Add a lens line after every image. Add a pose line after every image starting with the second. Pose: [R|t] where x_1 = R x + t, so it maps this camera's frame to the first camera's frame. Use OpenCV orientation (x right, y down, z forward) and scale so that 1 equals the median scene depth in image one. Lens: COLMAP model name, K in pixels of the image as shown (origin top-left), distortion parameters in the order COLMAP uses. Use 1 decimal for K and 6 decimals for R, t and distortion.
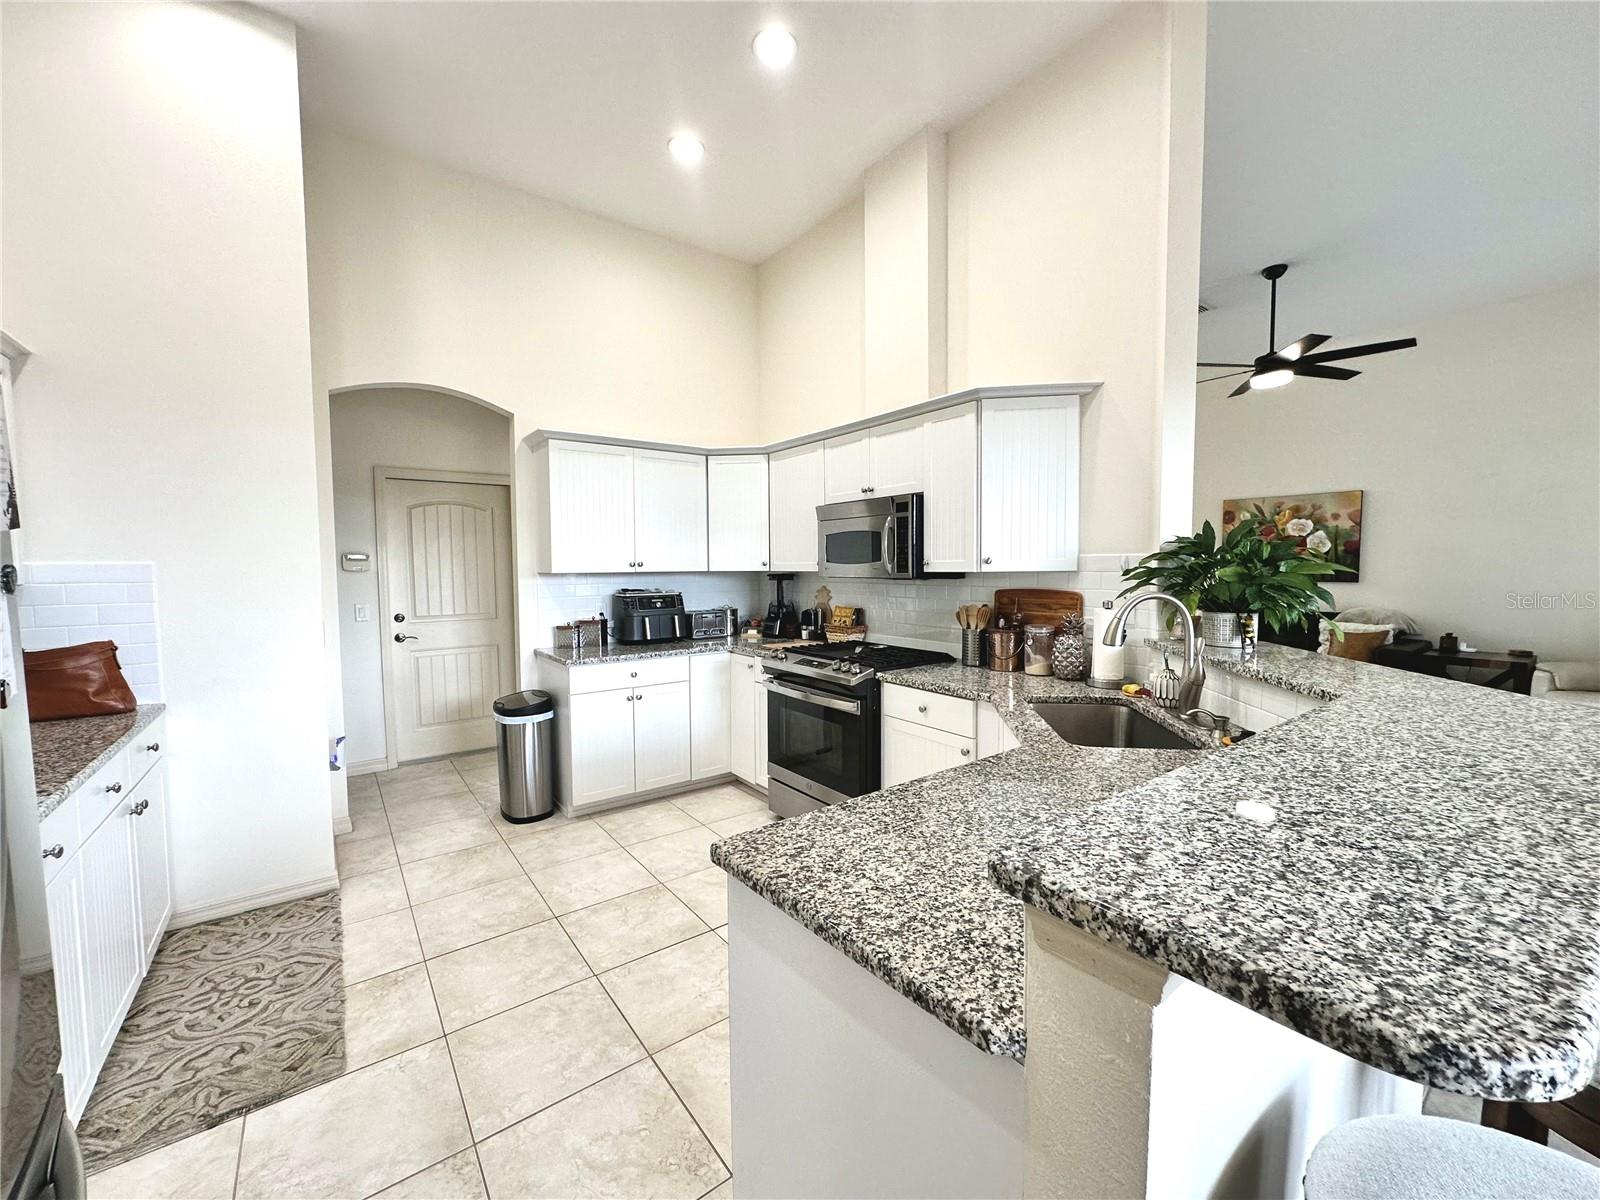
lens RADIAL K [[638.3, 0, 800.0], [0, 638.3, 600.0], [0, 0, 1]] dist [-0.003181, 0.000946]
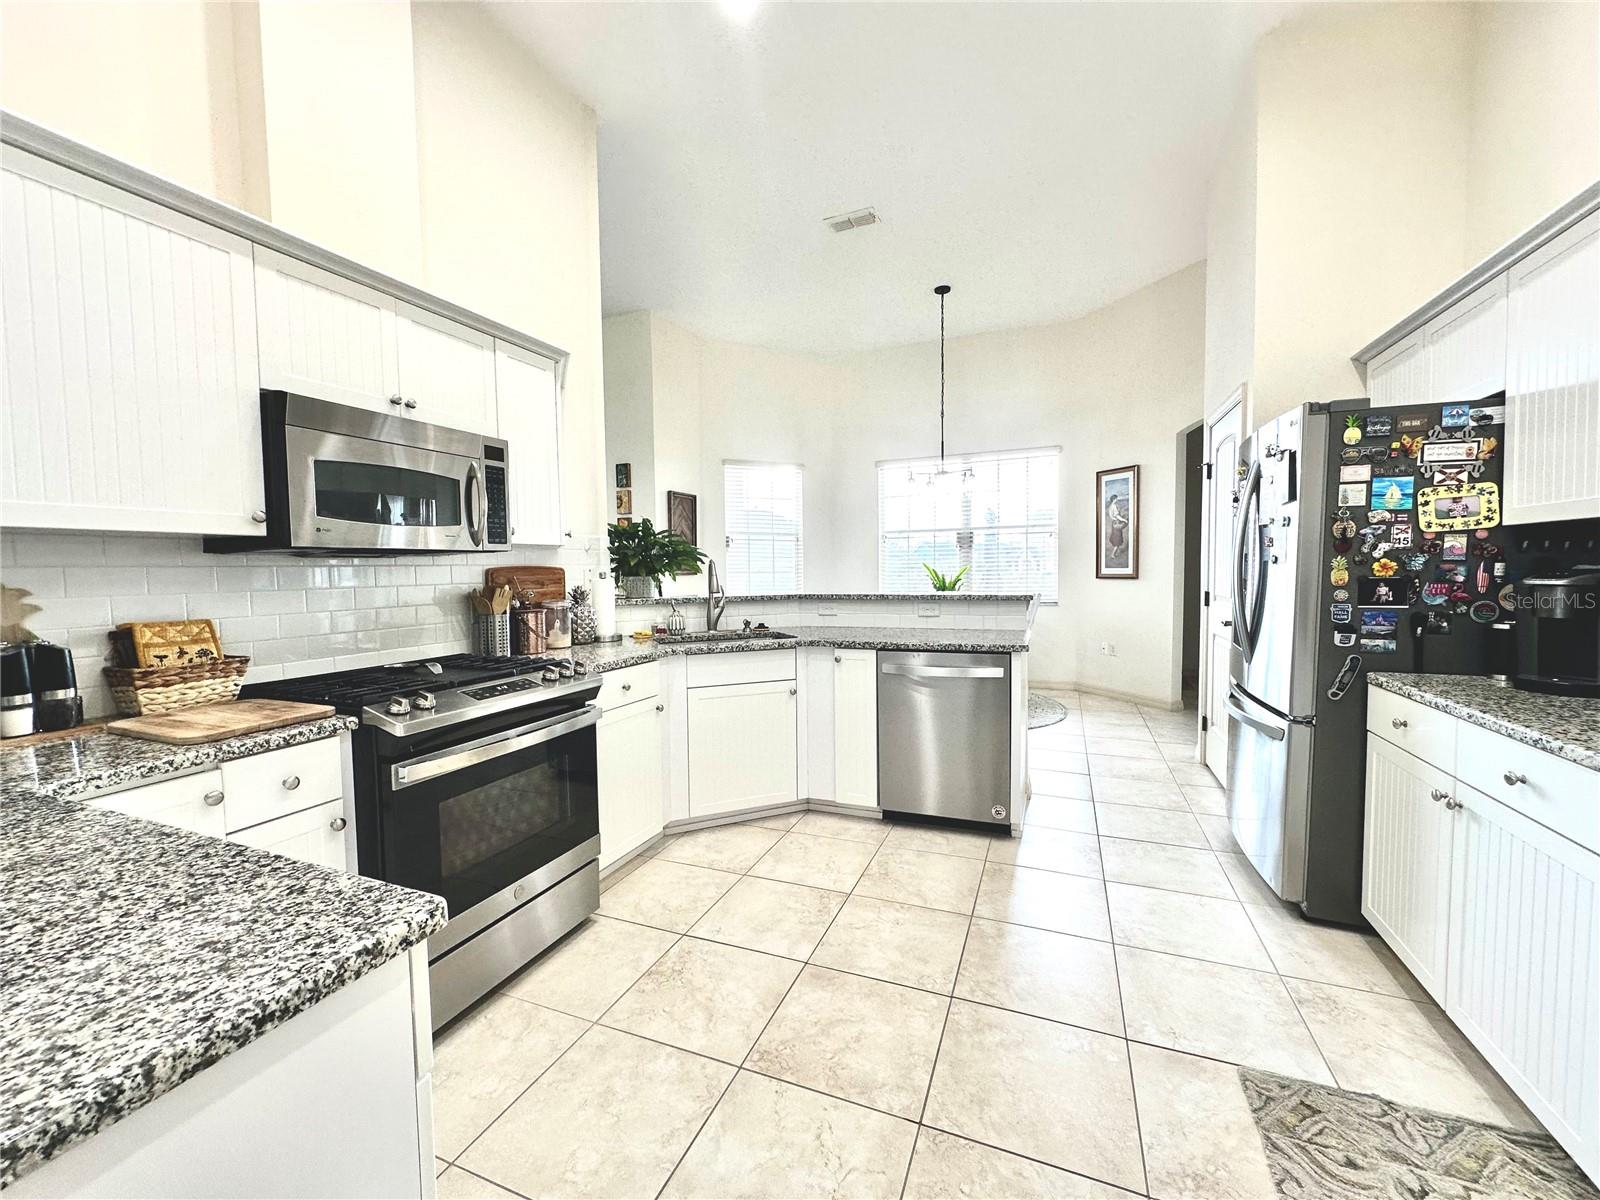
lens RADIAL K [[638.3, 0, 800.0], [0, 638.3, 600.0], [0, 0, 1]] dist [-0.003181, 0.000946]
pose [[-0.516599, -0.032628, 0.855606, -0.541693], [0.066899, 0.994681, 0.078324, -0.009652], [-0.853610, 0.097701, -0.511668, 0.910433]]
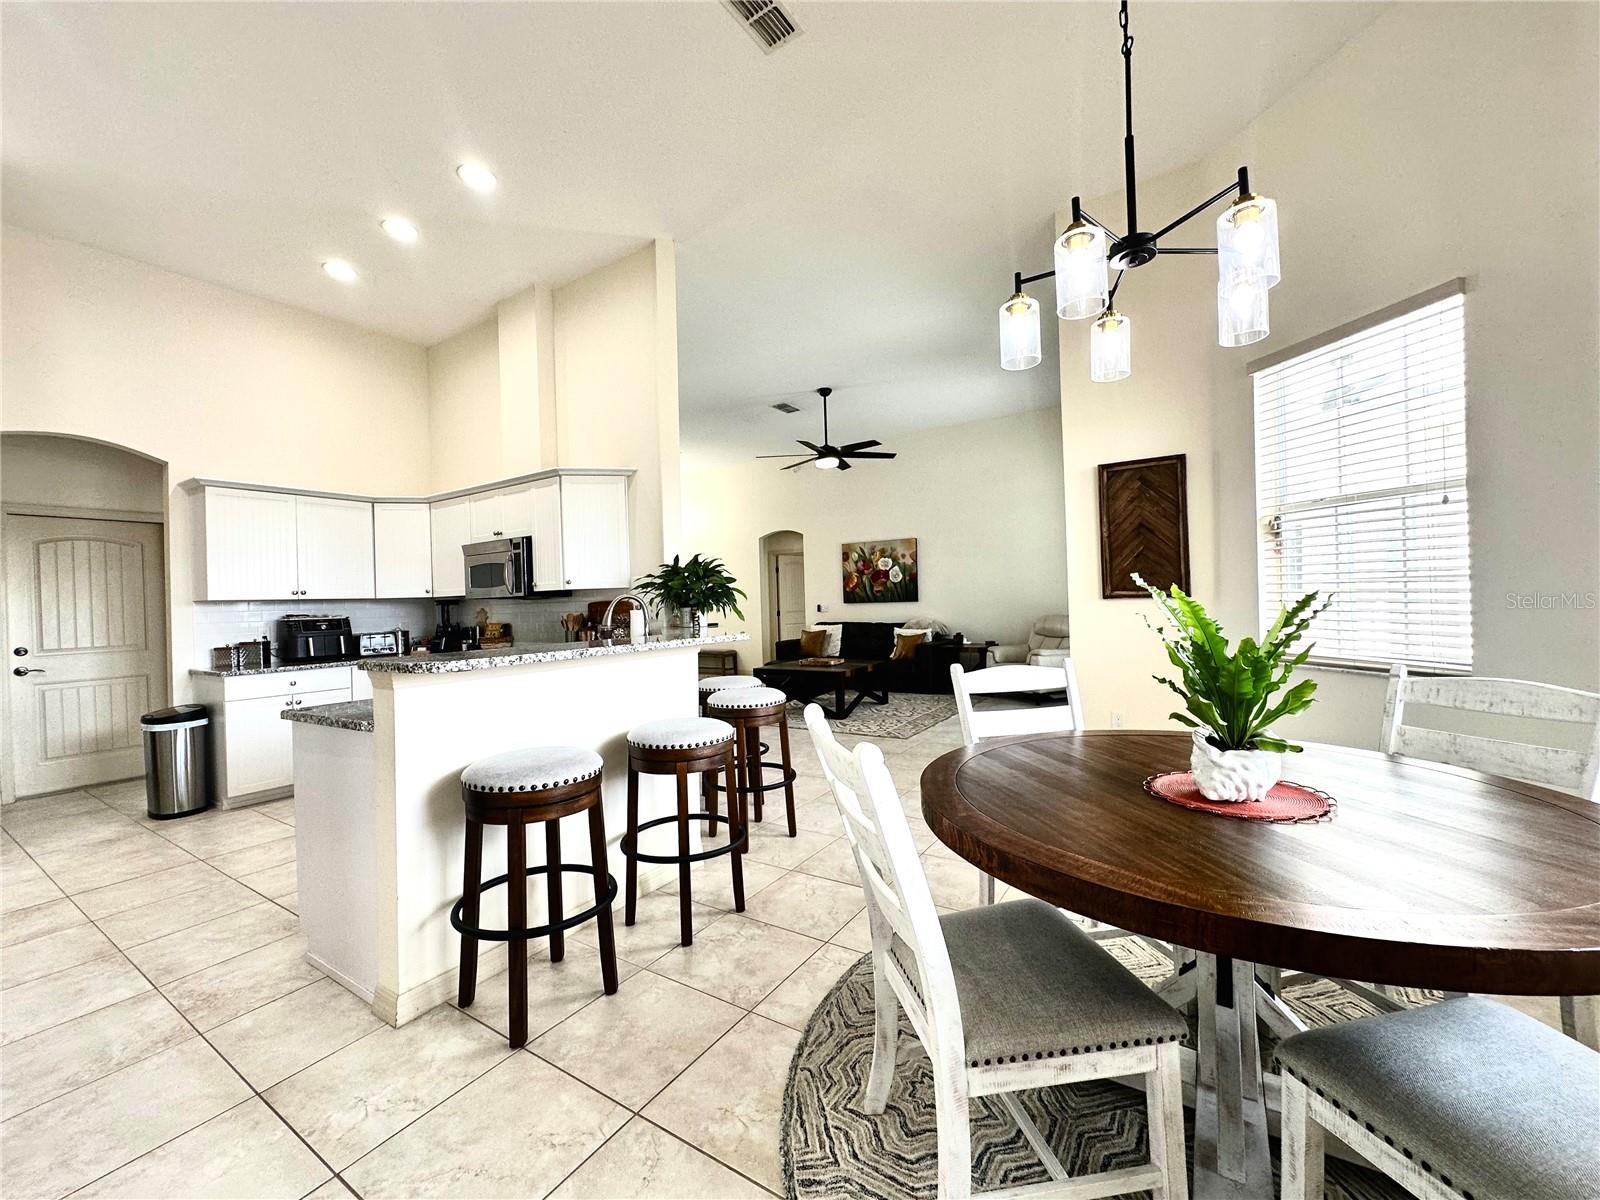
lens RADIAL K [[638.3, 0, 800.0], [0, 638.3, 600.0], [0, 0, 1]] dist [-0.003181, 0.000946]
pose [[0.937803, -0.020526, 0.346560, 0.214526], [0.043036, 0.997424, -0.057382, 0.069039], [-0.344489, 0.068728, 0.936271, -0.445698]]
